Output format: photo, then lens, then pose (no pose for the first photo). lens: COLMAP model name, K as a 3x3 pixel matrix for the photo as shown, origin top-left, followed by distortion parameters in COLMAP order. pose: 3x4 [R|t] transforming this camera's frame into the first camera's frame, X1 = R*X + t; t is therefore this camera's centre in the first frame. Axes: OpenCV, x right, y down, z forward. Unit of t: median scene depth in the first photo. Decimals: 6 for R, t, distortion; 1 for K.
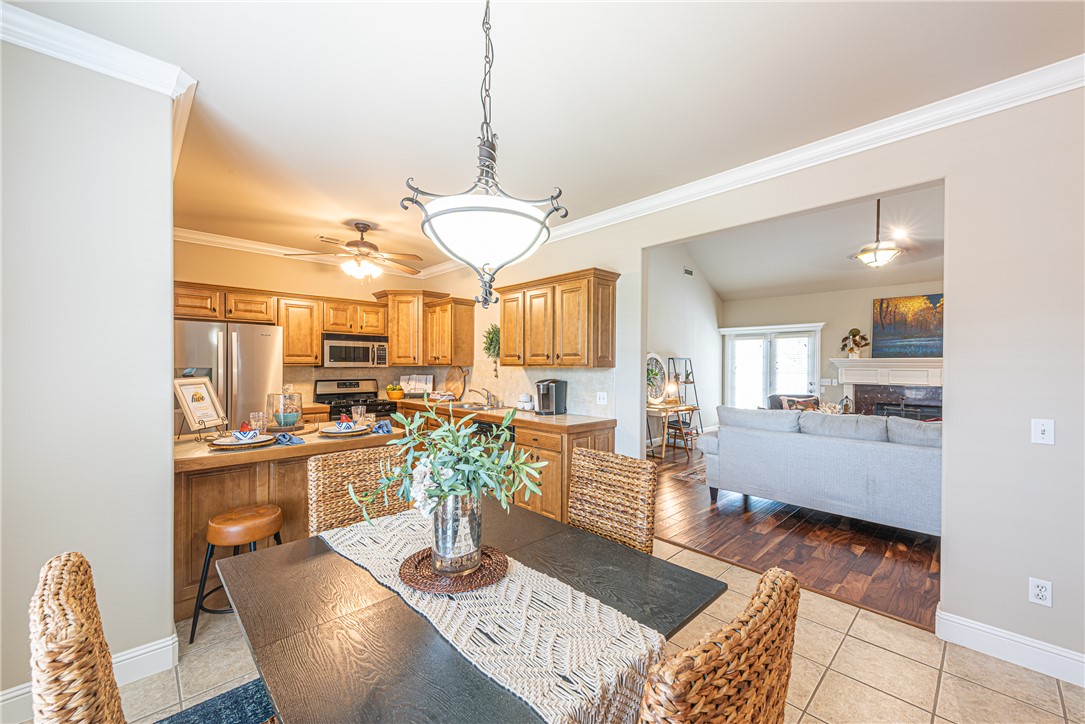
lens RADIAL K [[423.9, 0, 551.4], [0, 423.9, 365.9], [0, 0, 1]] dist [0.008760, -0.001166]
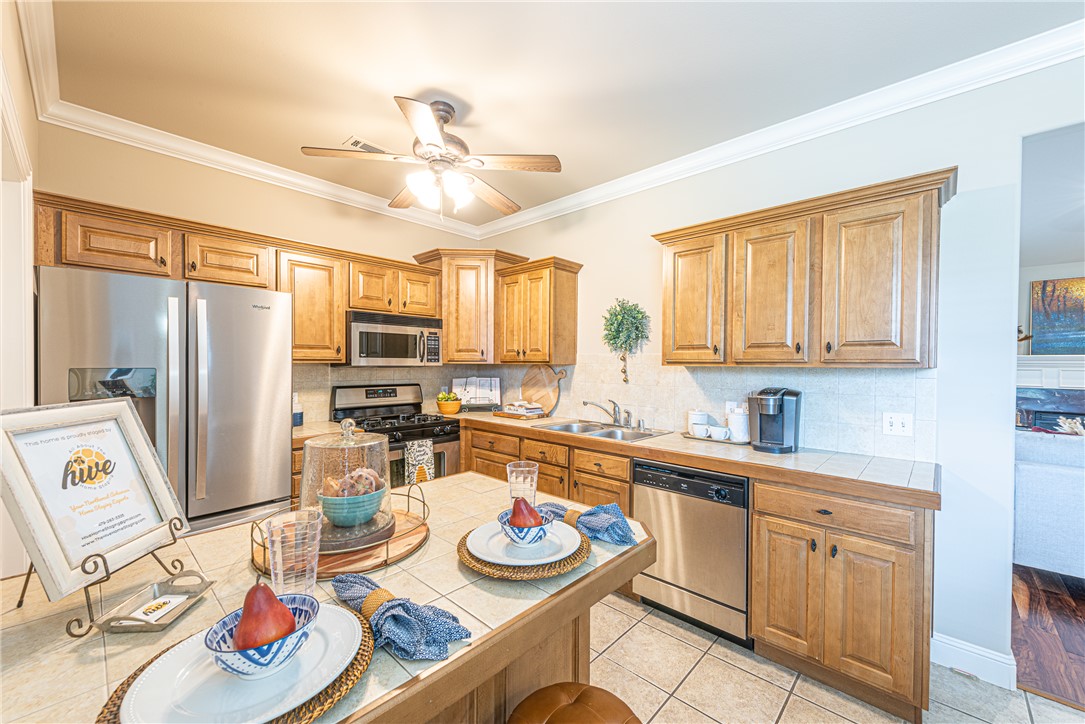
lens RADIAL K [[423.9, 0, 550.0], [0, 423.9, 366.1], [0, 0, 1]] dist [0.008760, -0.001166]
pose [[0.998582, 0.001492, 0.053215, -0.256329], [-0.001785, 0.999984, 0.005447, -0.000704], [-0.053206, -0.005534, 0.998568, 0.337337]]
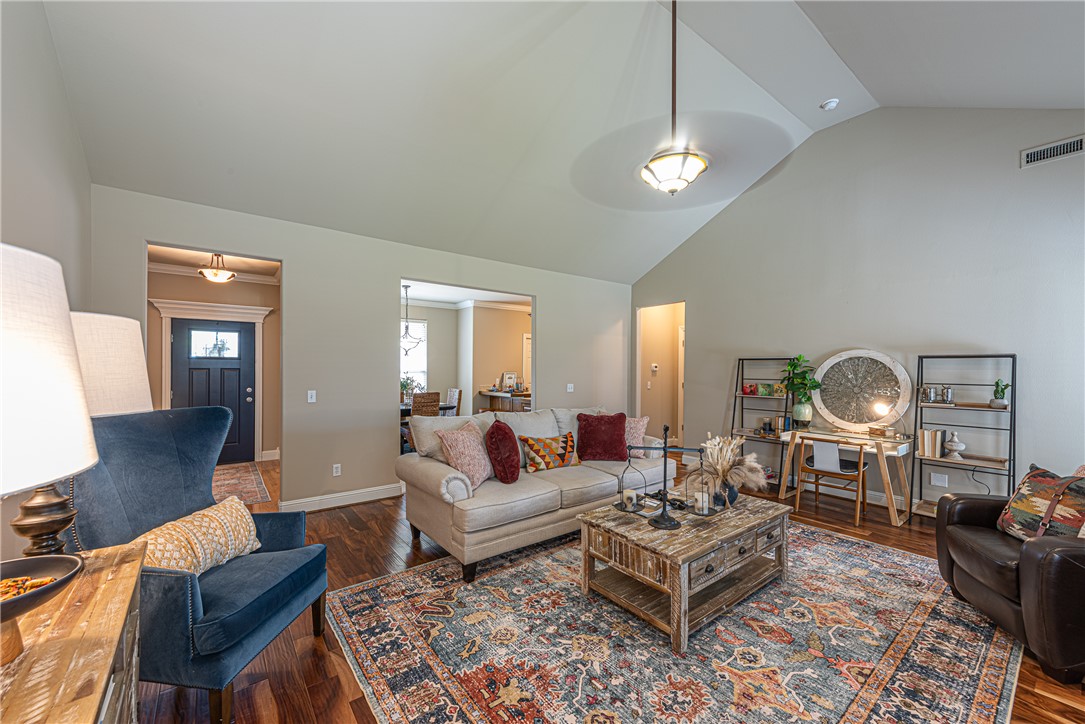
lens RADIAL K [[423.9, 0, 543.8], [0, 423.9, 368.6], [0, 0, 1]] dist [0.008760, -0.001166]
pose [[-0.113720, -0.002779, -0.993509, 1.229880], [-0.007140, 0.999973, -0.001980, 0.003184], [0.993487, 0.006868, -0.113737, 0.819899]]
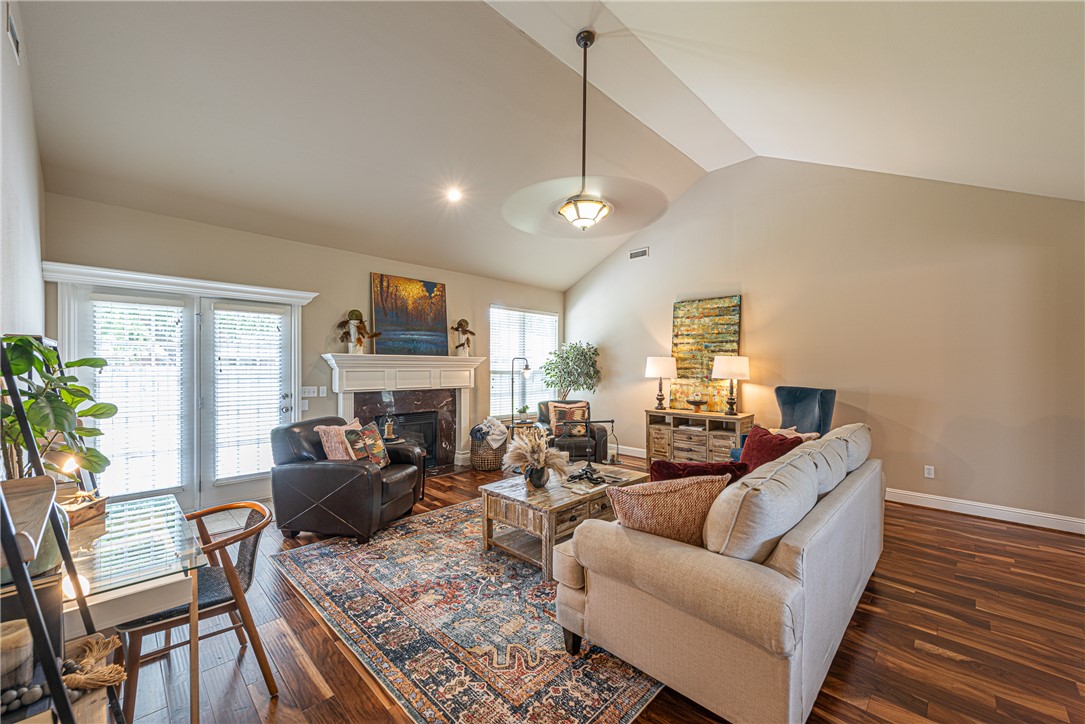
lens RADIAL K [[423.9, 0, 540.2], [0, 423.9, 367.3], [0, 0, 1]] dist [0.008760, -0.001166]
pose [[-0.007260, -0.008076, 0.999941, 0.050998], [-0.002397, 0.999965, 0.008059, -0.003882], [-0.999971, -0.002338, -0.007279, 0.987159]]
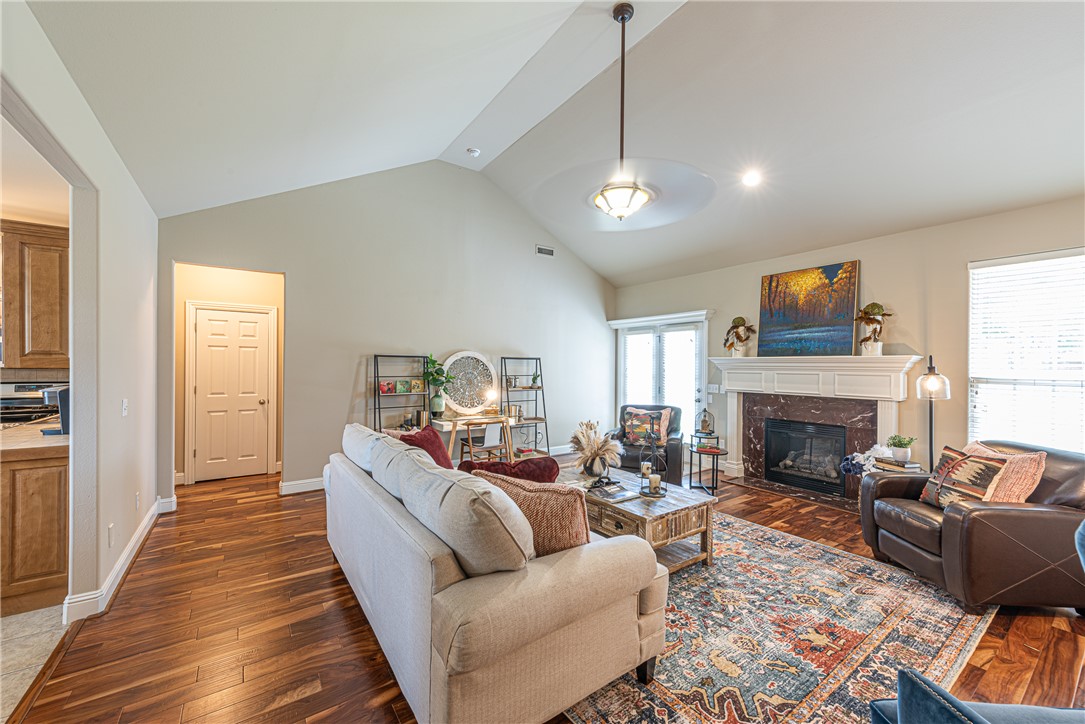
lens RADIAL K [[423.9, 0, 552.5], [0, 423.9, 366.5], [0, 0, 1]] dist [0.008760, -0.001166]
pose [[0.988049, 0.001910, -0.154128, 0.700295], [-0.001988, 0.999998, -0.000350, -0.000893], [0.154127, 0.000652, 0.988051, 0.304518]]
